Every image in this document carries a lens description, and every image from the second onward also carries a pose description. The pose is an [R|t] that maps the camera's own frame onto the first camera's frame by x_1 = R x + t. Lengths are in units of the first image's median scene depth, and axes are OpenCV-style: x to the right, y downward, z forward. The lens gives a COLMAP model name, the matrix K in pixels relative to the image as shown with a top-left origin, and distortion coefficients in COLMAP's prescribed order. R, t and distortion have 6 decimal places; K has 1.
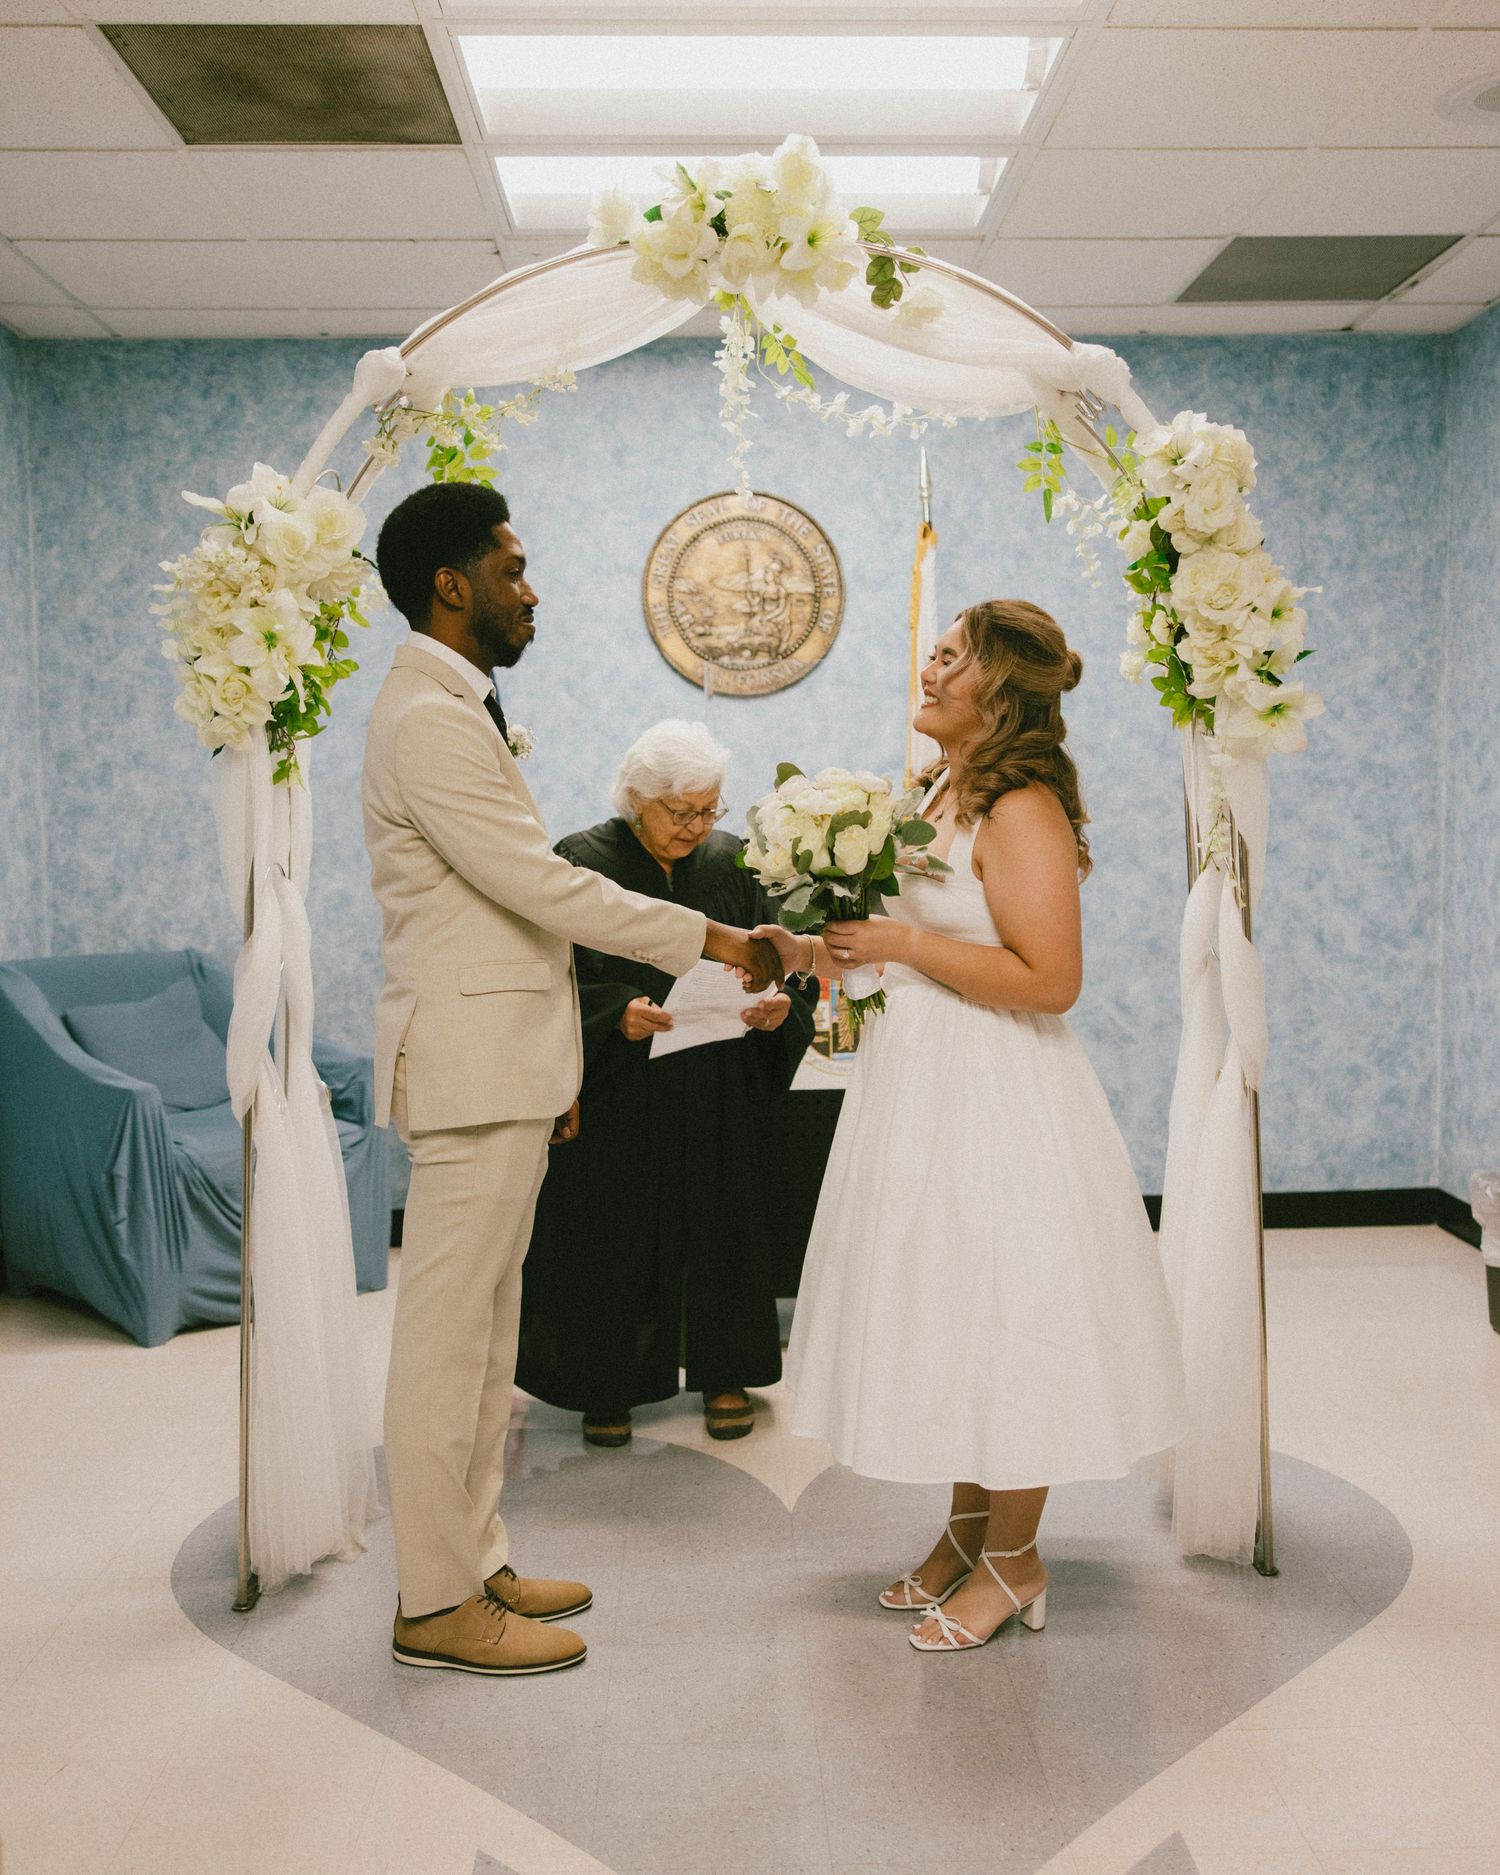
lens RADIAL K [[1831.0, 0, 754.9], [0, 1831.0, 948.0], [0, 0, 1]] dist [0.005540, 0.000000]
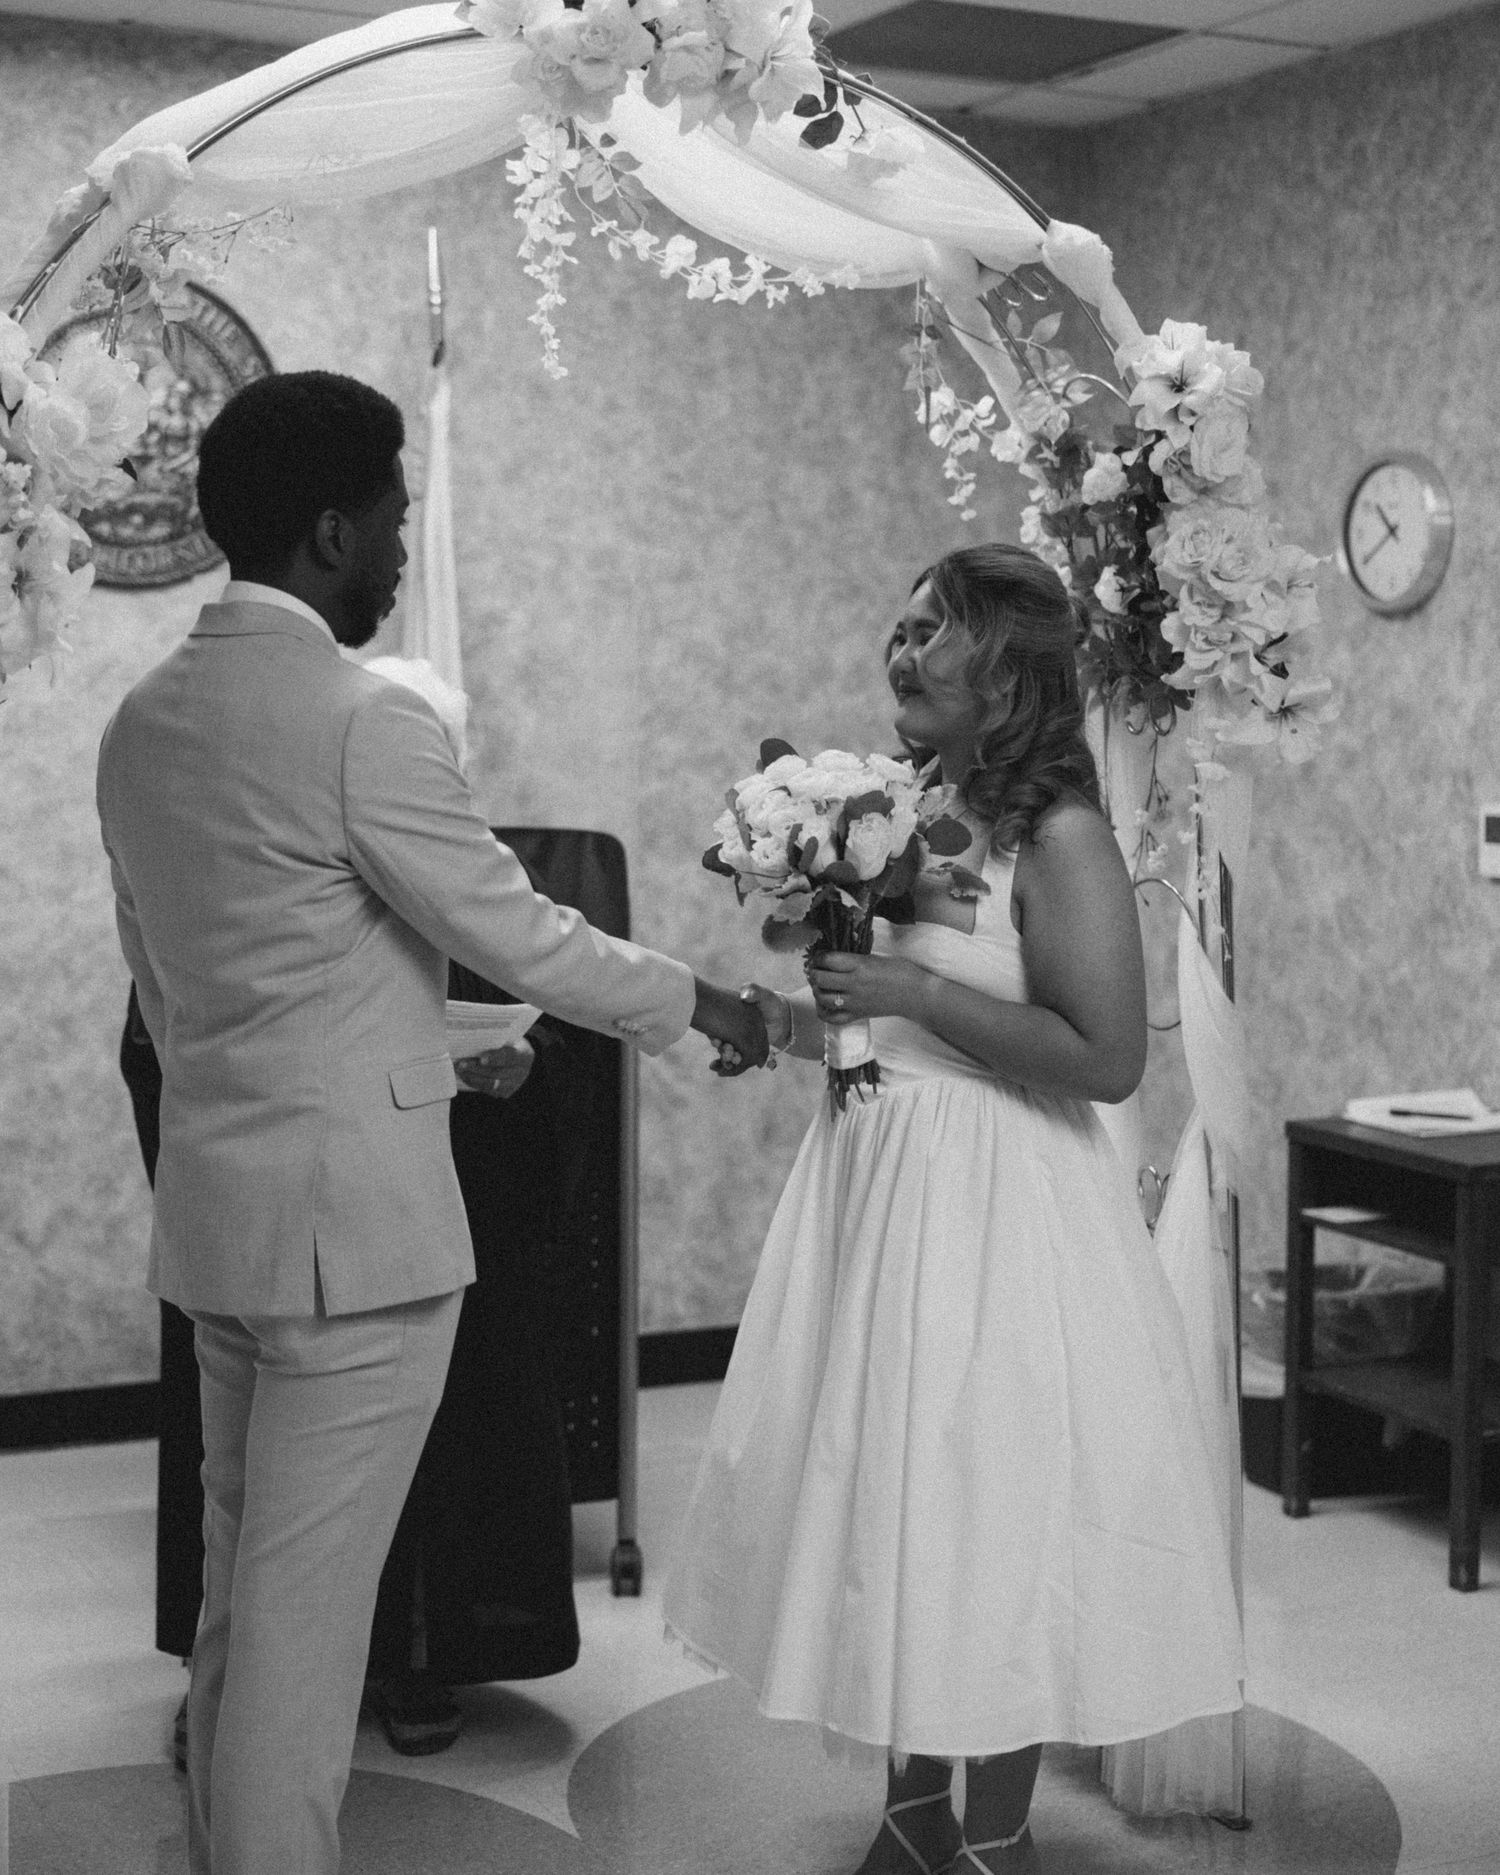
lens RADIAL K [[3020.9, 0, 739.7], [0, 3020.9, 818.3], [0, 0, 1]] dist [0.017643, 0.000000]
pose [[0.911015, 0.002839, 0.412364, -0.370170], [0.008438, 0.999639, -0.025524, -0.042102], [-0.412287, 0.026732, 0.910662, -0.064400]]
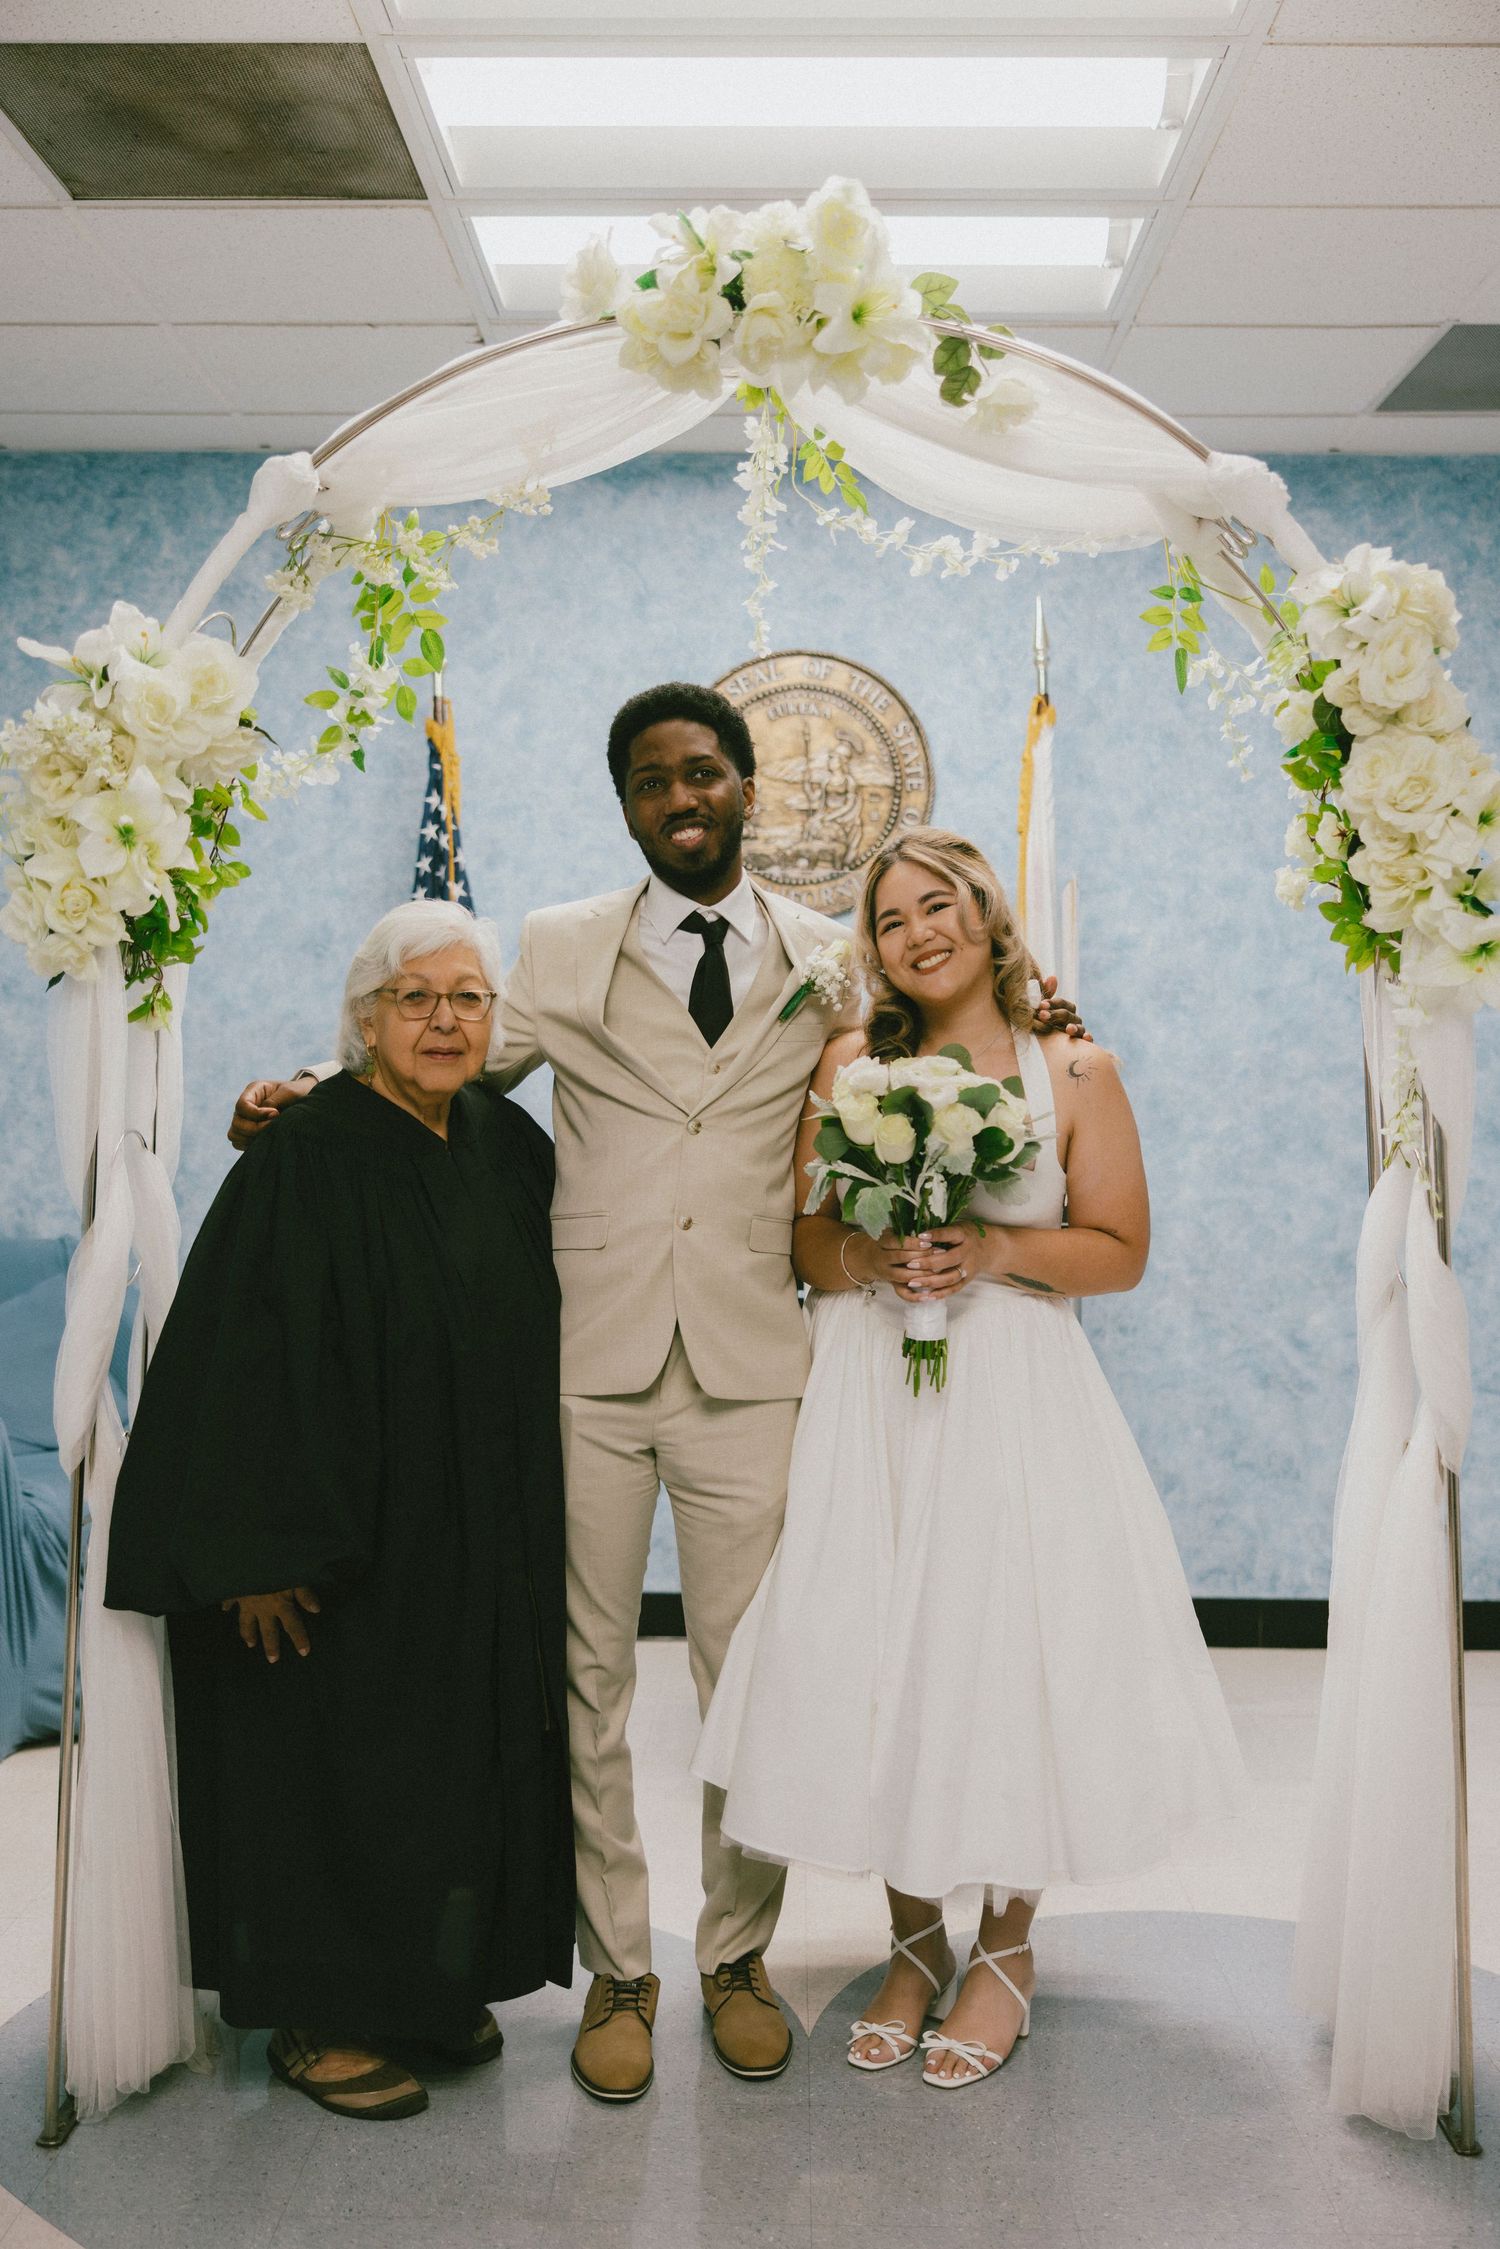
lens RADIAL K [[2369.9, 0, 735.1], [0, 2369.9, 1124.3], [0, 0, 1]] dist [-0.005553, 0.000000]
pose [[0.998535, 0.020280, -0.050159, 0.028300], [-0.022773, 0.998507, -0.049652, -0.005472], [0.049077, 0.050721, 0.997506, 0.038598]]
